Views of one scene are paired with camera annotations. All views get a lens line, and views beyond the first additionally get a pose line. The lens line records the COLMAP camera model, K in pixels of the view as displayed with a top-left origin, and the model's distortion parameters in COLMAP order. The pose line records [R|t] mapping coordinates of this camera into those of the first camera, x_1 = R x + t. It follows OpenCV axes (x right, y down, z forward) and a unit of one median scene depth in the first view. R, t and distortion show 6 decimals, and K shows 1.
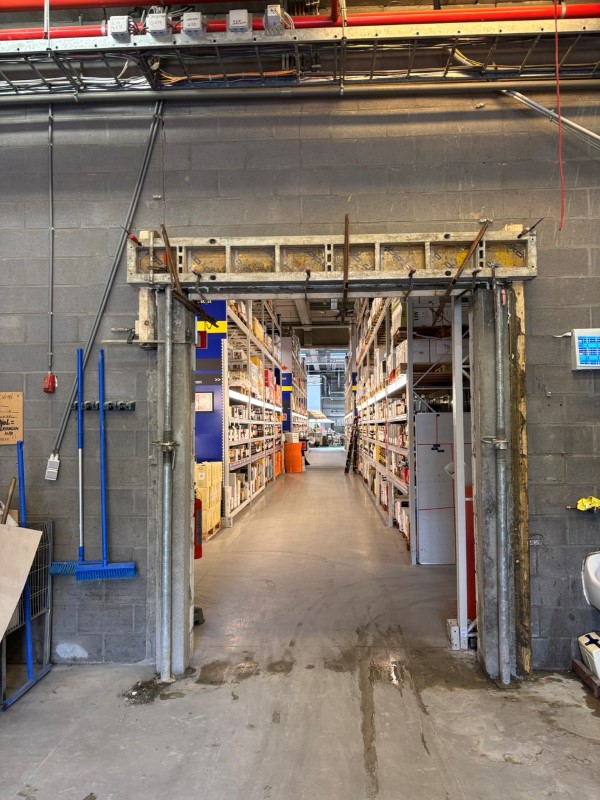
lens RADIAL K [[594.7, 0, 302.0], [0, 594.7, 404.5], [0, 0, 1]] dist [0.020551, -0.002921]
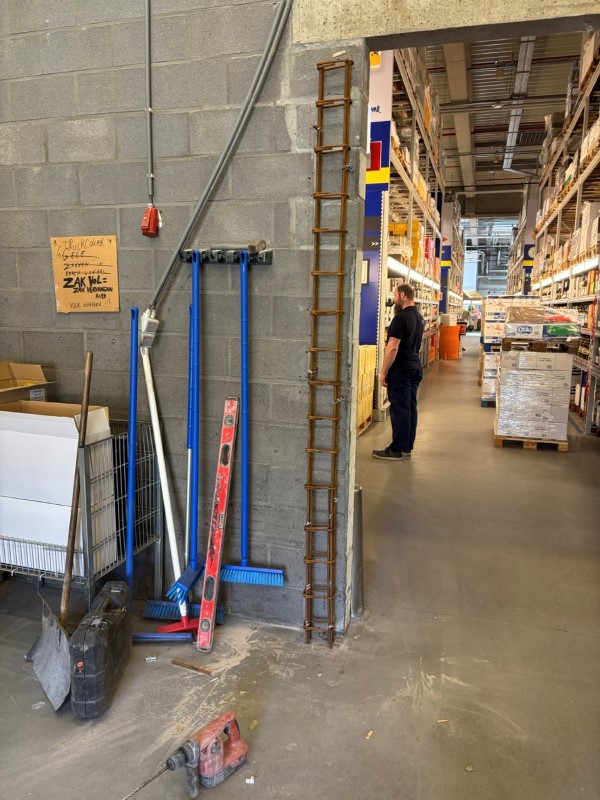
lens RADIAL K [[594.7, 0, 302.0], [0, 594.7, 404.5], [0, 0, 1]] dist [0.020551, -0.002921]
pose [[0.971685, 0.060515, -0.228401, -0.024835], [-0.014381, 0.980001, 0.198471, 0.008321], [0.235843, -0.189567, 0.953122, 0.098276]]
